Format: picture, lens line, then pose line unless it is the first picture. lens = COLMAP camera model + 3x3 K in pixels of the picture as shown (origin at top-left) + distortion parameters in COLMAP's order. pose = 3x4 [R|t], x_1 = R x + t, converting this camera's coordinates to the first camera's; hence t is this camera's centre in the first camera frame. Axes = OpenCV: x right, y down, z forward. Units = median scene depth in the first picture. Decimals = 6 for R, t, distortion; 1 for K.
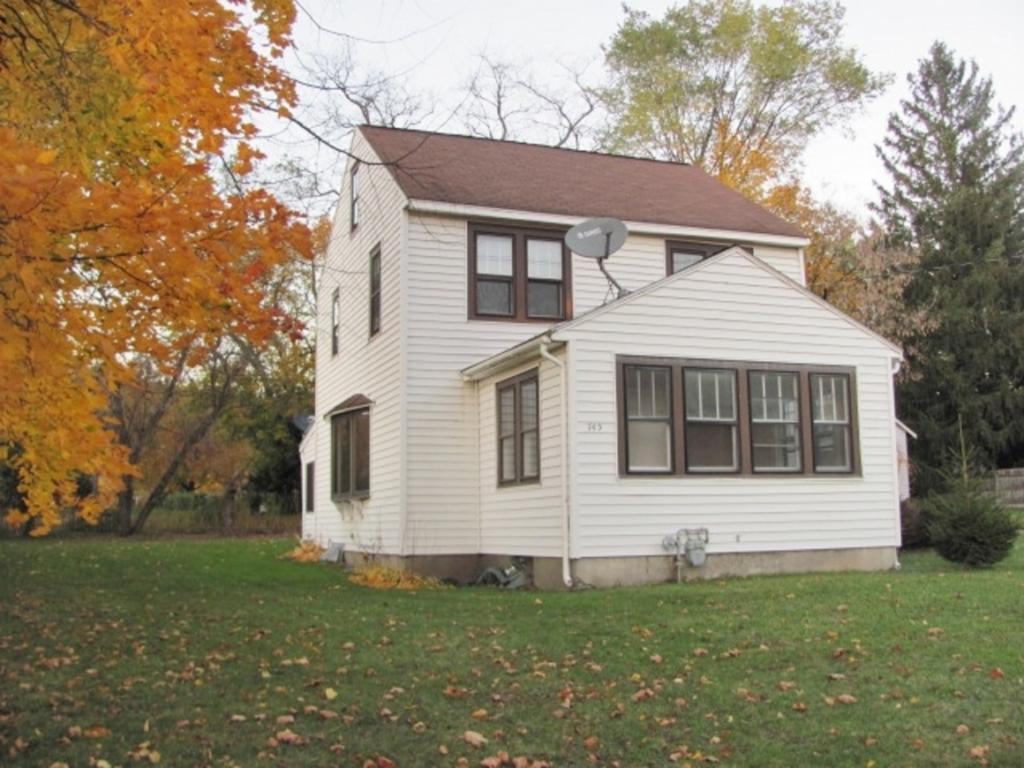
lens RADIAL K [[1074.5, 0, 512.0], [0, 1074.5, 384.0], [0, 0, 1]] dist [-0.117875, -0.010418]
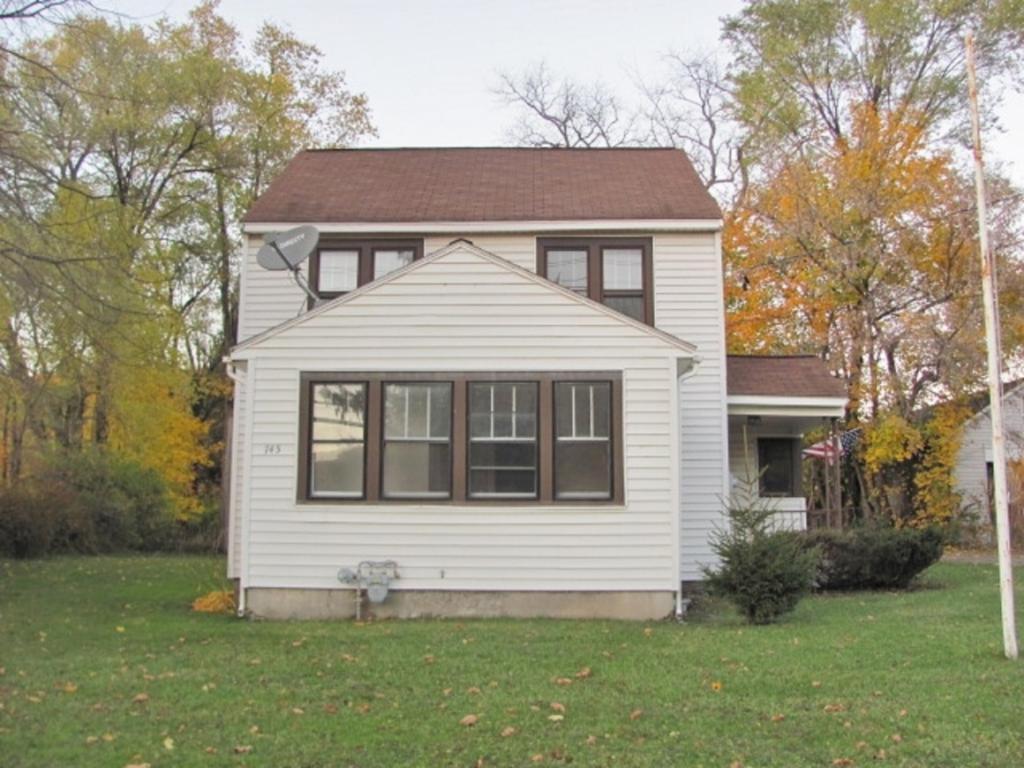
lens RADIAL K [[1059.3, 0, 511.8], [0, 1059.3, 461.2], [0, 0, 1]] dist [-0.011630, -0.010079]
pose [[0.917644, -0.011950, -0.397224, 0.587089], [0.029948, 0.998785, 0.039136, 0.019054], [0.396274, -0.047809, 0.916887, 0.219368]]
